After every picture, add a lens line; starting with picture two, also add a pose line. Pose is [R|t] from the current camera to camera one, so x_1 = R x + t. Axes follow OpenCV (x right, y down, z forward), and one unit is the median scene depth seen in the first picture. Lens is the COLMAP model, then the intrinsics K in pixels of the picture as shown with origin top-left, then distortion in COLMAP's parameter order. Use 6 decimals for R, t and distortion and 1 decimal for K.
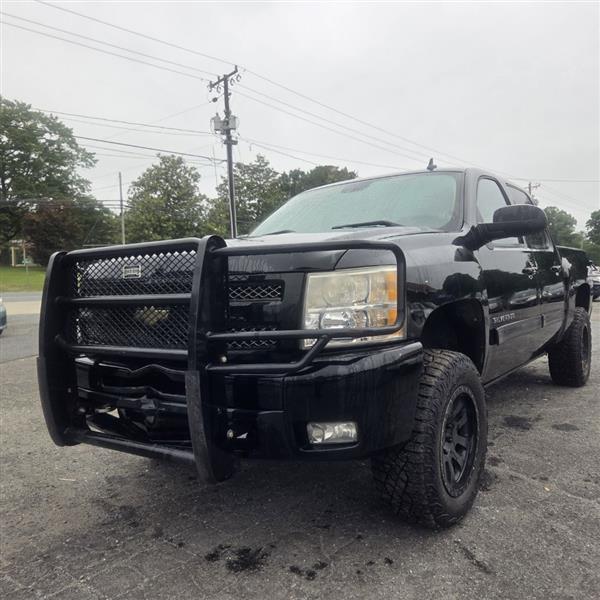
lens RADIAL K [[532.2, 0, 297.3], [0, 532.2, 314.2], [0, 0, 1]] dist [0.073763, -0.056995]
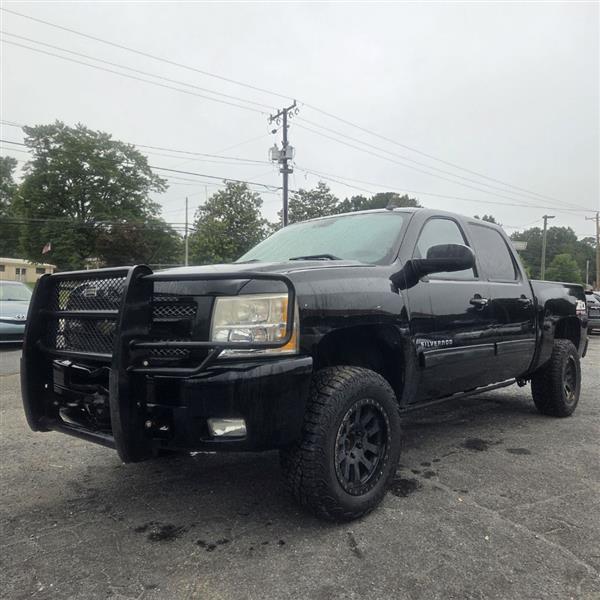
lens RADIAL K [[531.0, 0, 303.1], [0, 531.0, 304.6], [0, 0, 1]] dist [0.073697, -0.050572]
pose [[0.994061, 0.035375, -0.102910, 0.023552], [-0.041637, 0.997369, -0.059346, 0.000437], [0.100540, 0.063279, 0.992919, -0.014521]]
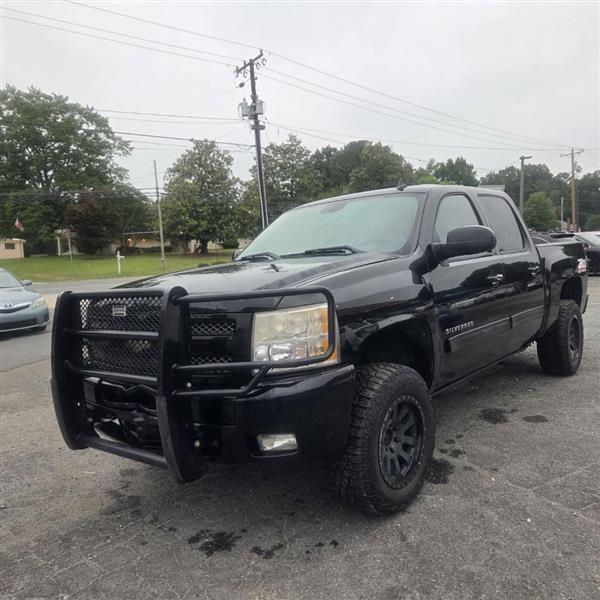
lens RADIAL K [[530.4, 0, 299.1], [0, 530.4, 316.7], [0, 0, 1]] dist [0.078656, -0.064621]
pose [[0.997062, -0.027380, -0.071544, 0.014032], [0.030661, 0.998509, 0.045166, -0.008115], [0.070201, -0.047226, 0.996414, -0.014012]]
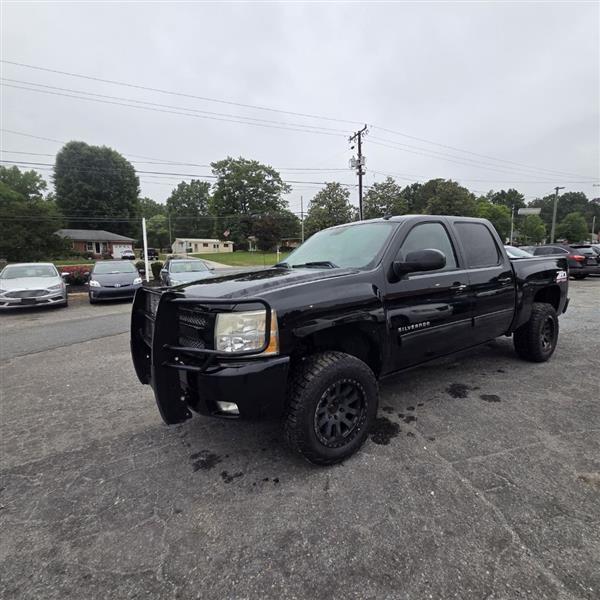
lens RADIAL K [[324.1, 0, 298.4], [0, 324.1, 297.1], [0, 0, 1]] dist [0.007038, -0.002343]
pose [[0.939618, 0.034803, -0.340452, 0.041344], [-0.013238, 0.997767, 0.065461, -0.013489], [0.341970, -0.057001, 0.937981, 0.007576]]
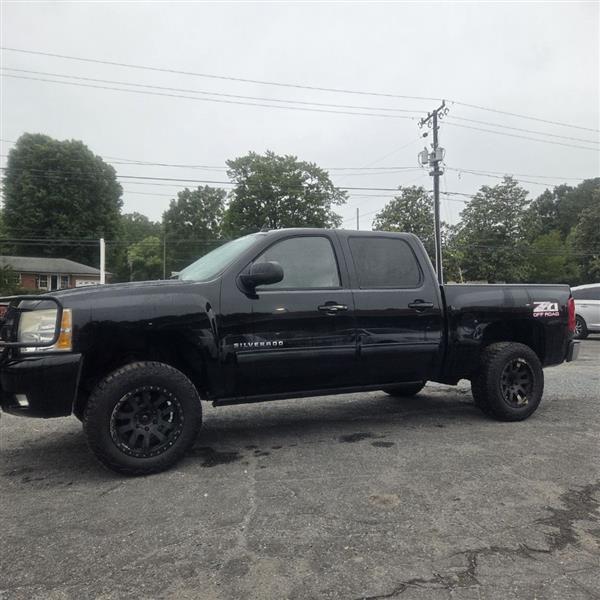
lens RADIAL K [[528.0, 0, 299.6], [0, 528.0, 310.0], [0, 0, 1]] dist [0.075112, -0.057924]
pose [[0.887266, 0.014449, -0.461032, 0.115800], [-0.039105, 0.998267, -0.043972, -0.002708], [0.459598, 0.057044, 0.886293, -0.013787]]
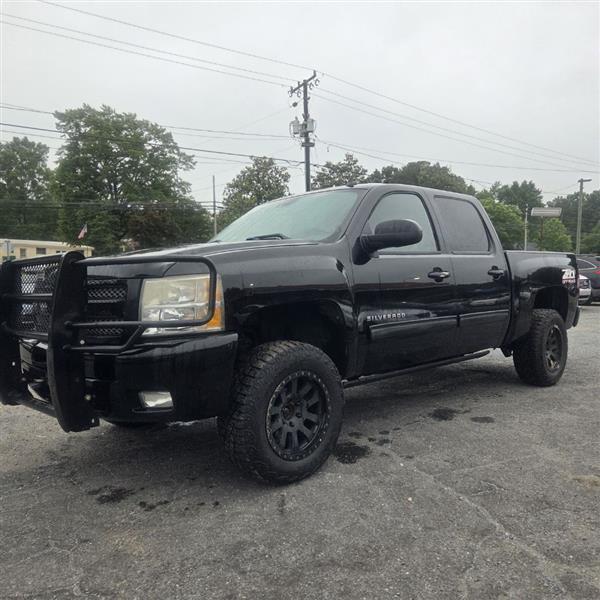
lens RADIAL K [[529.6, 0, 300.6], [0, 529.6, 308.0], [0, 0, 1]] dist [0.081840, -0.066406]
pose [[0.985184, 0.018727, -0.170478, 0.042530], [-0.019609, 0.999802, -0.003495, -0.000501], [0.170378, 0.006786, 0.985355, -0.016560]]
